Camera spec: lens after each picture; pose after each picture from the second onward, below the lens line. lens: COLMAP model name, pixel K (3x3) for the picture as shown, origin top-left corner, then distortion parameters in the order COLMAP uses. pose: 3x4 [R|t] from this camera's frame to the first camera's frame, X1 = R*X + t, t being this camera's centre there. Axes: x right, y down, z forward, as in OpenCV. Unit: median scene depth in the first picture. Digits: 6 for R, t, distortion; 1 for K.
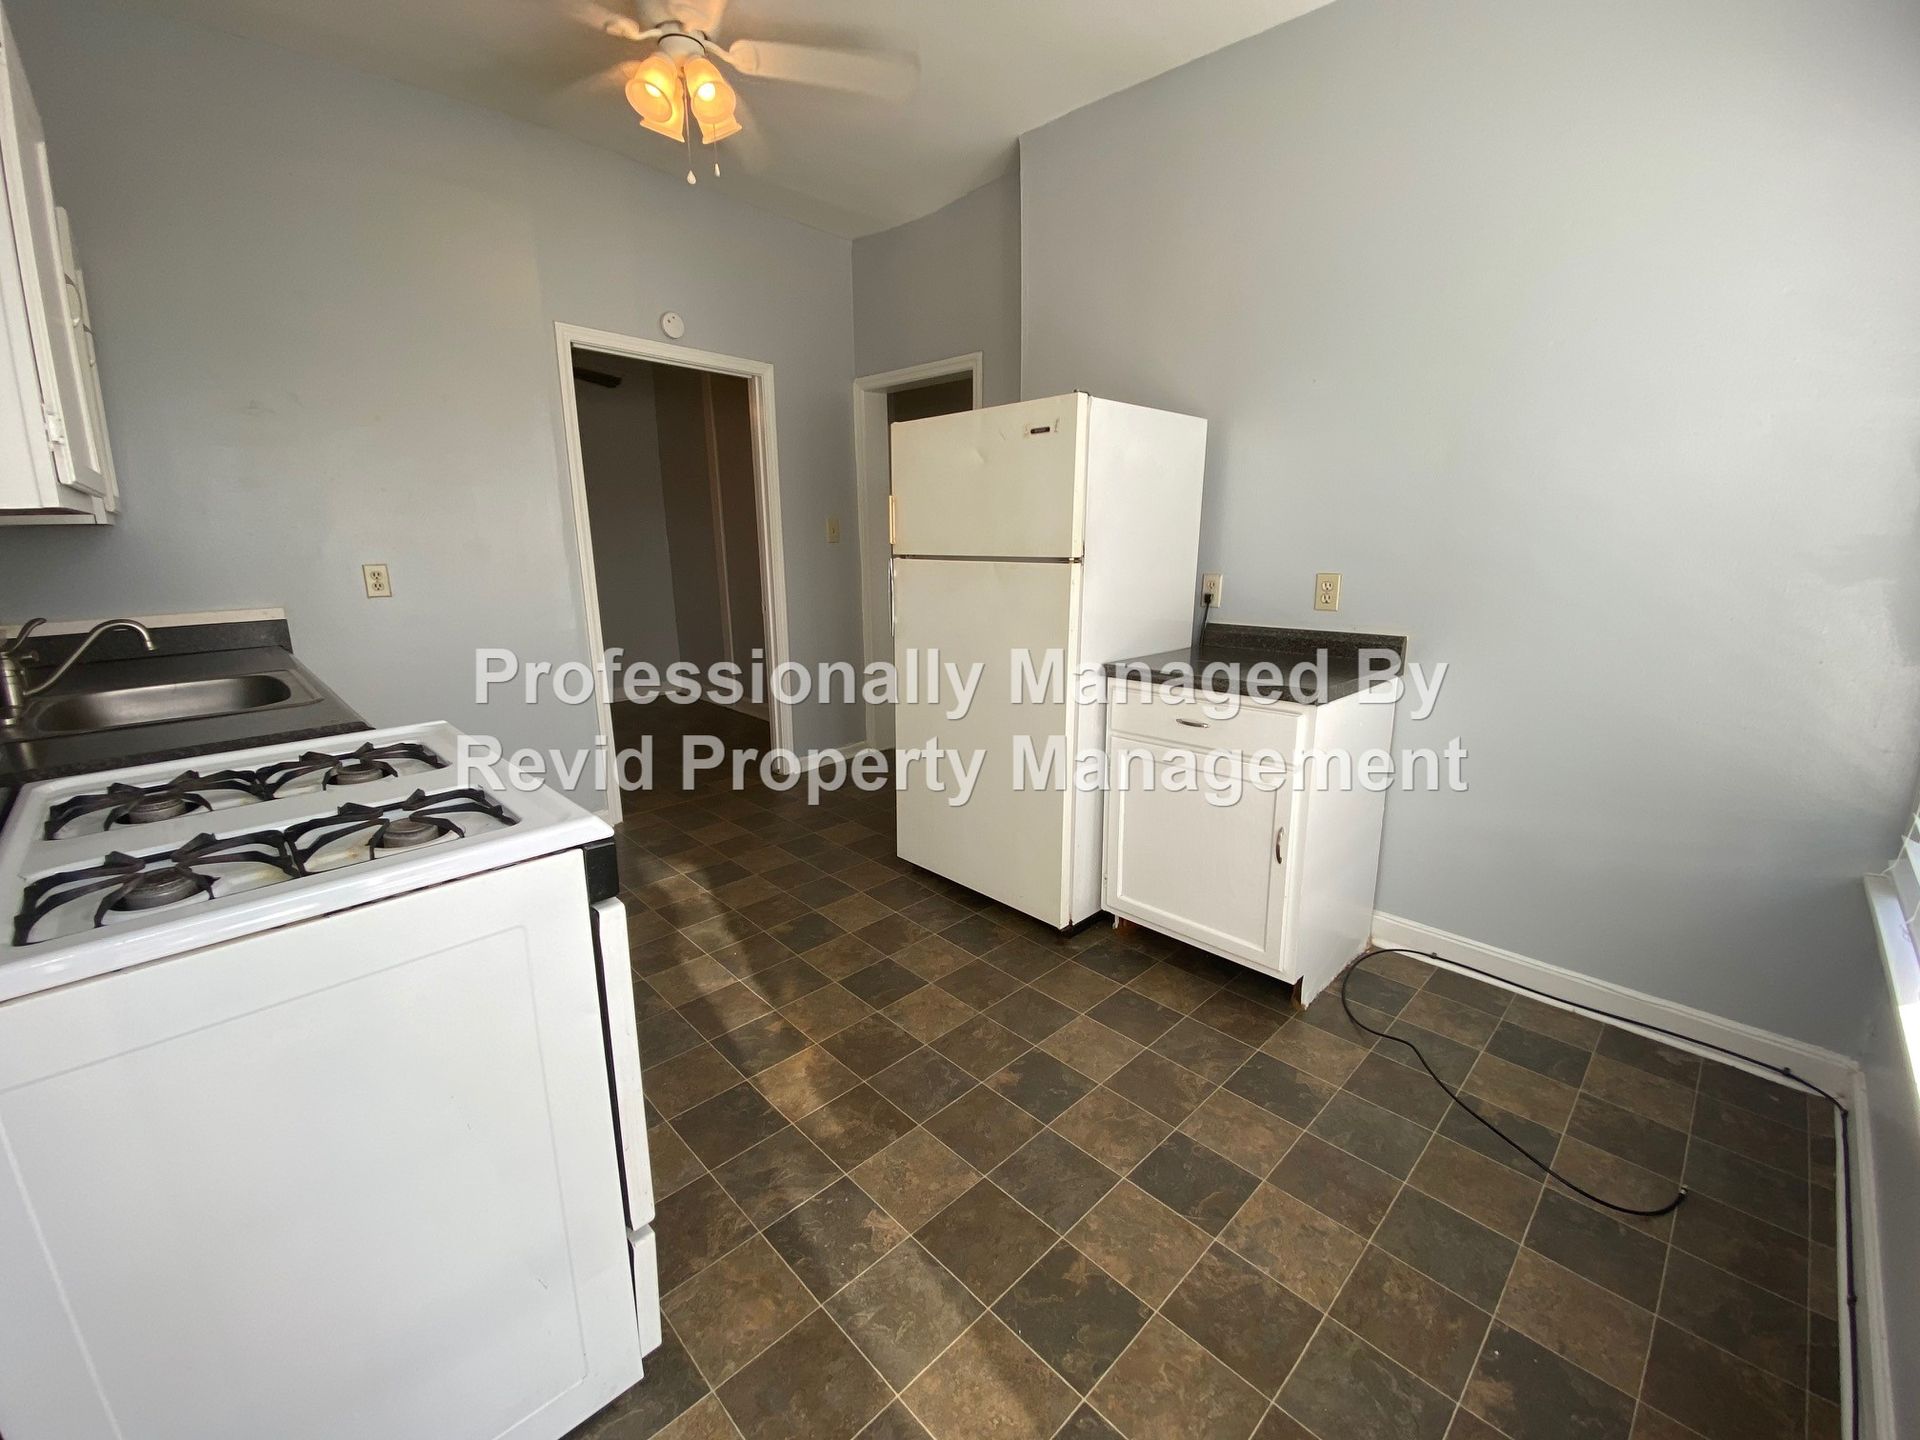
lens RADIAL K [[782.8, 0, 944.6], [0, 782.8, 713.1], [0, 0, 1]] dist [0.004268, -0.012718]
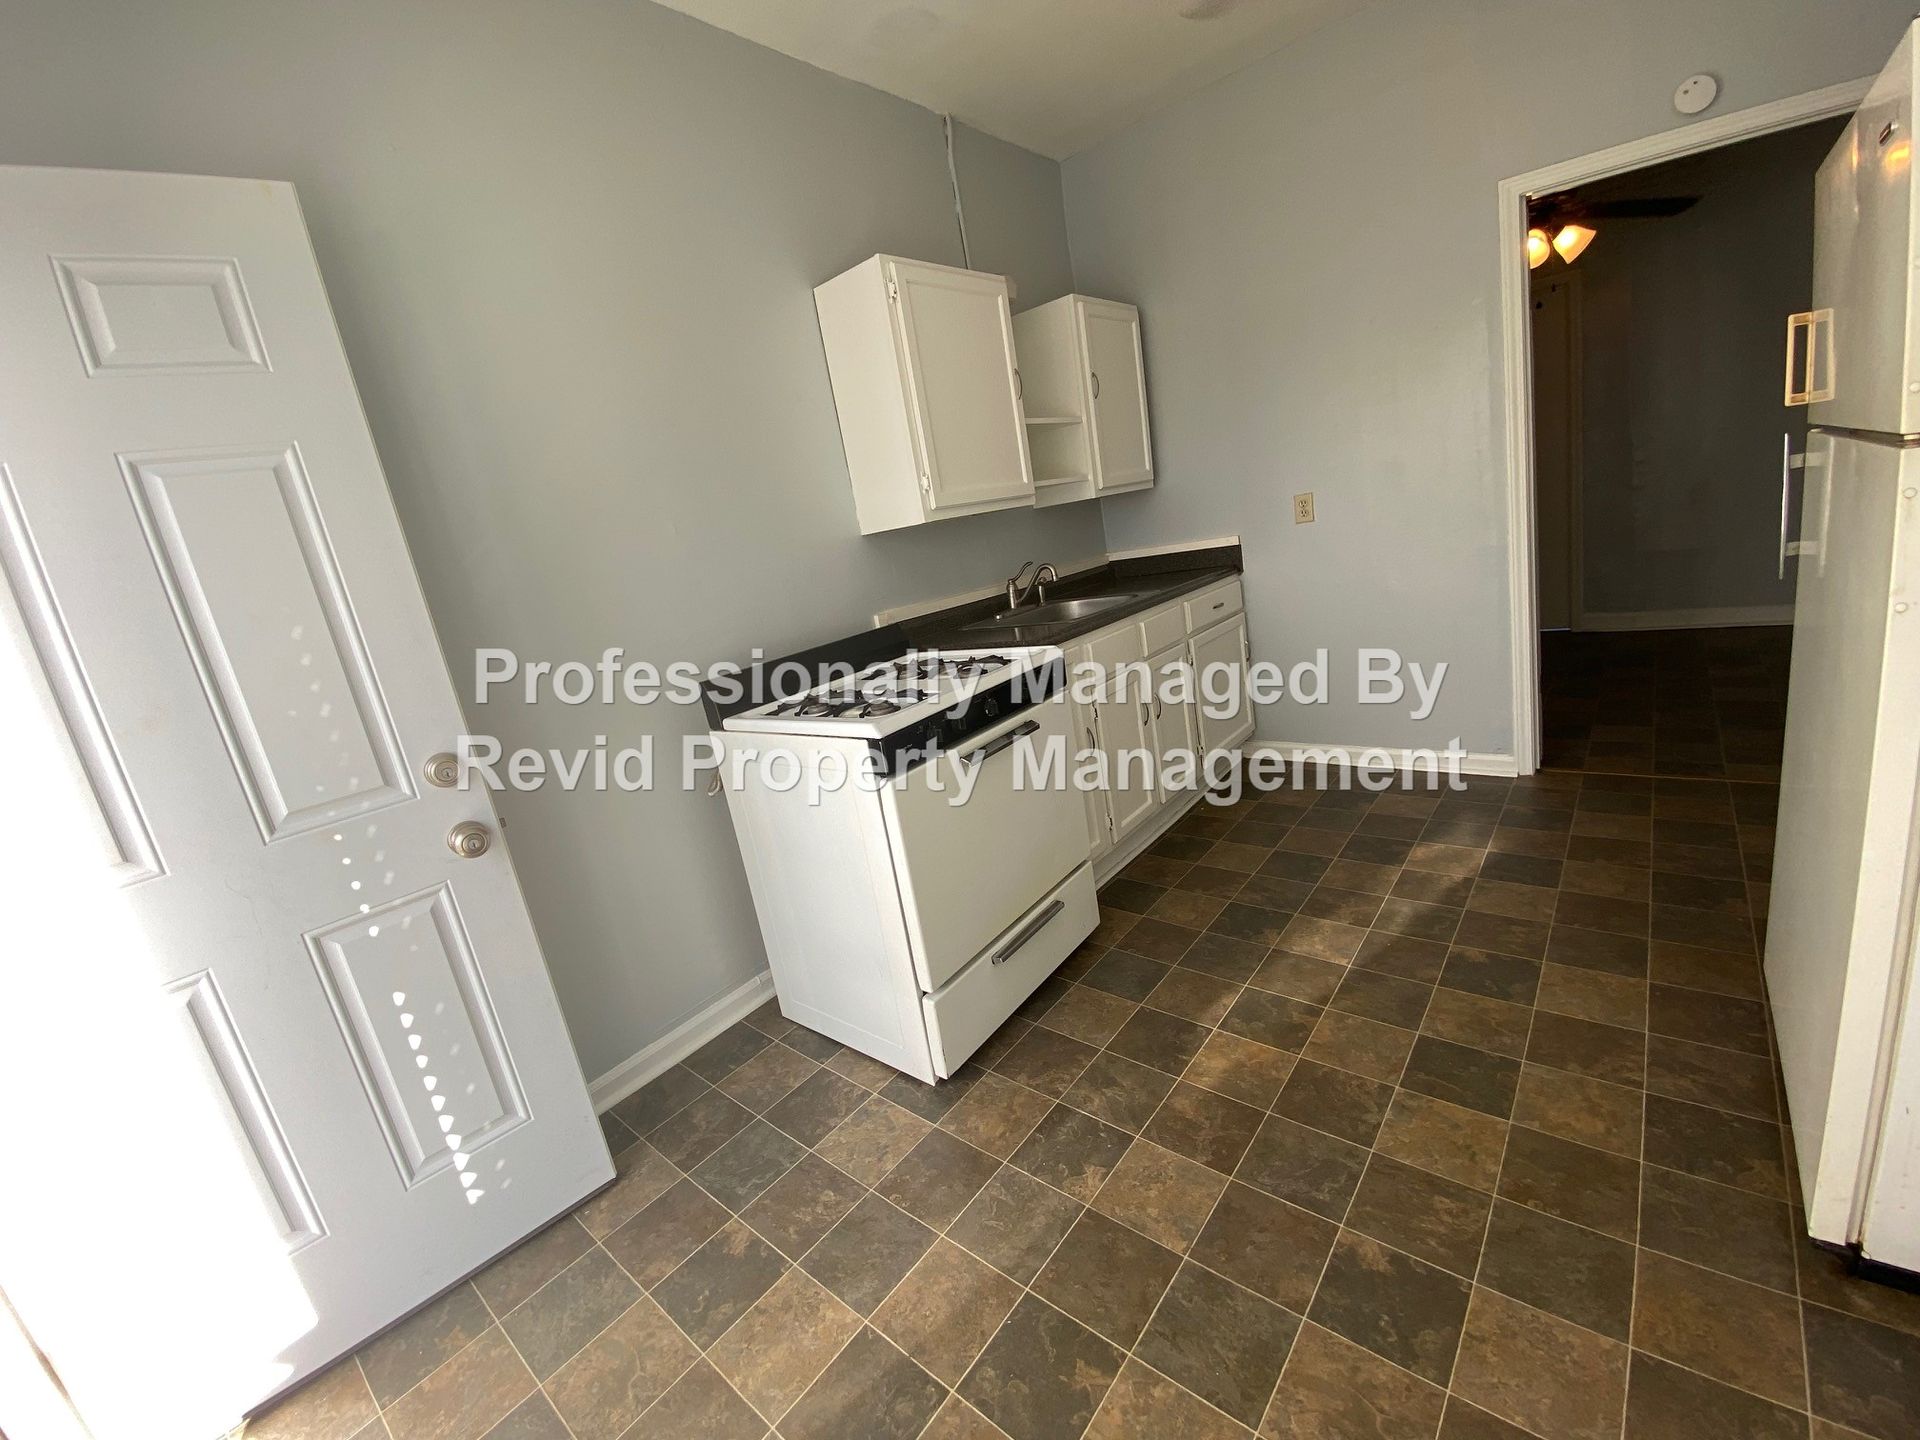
lens RADIAL K [[782.5, 0, 957.1], [0, 782.5, 709.2], [0, 0, 1]] dist [0.031674, -0.021901]
pose [[0.102267, 0.217032, -0.970793, 0.744101], [-0.058500, 0.975533, 0.211929, -0.167057], [0.993035, 0.035118, 0.112461, 0.635273]]
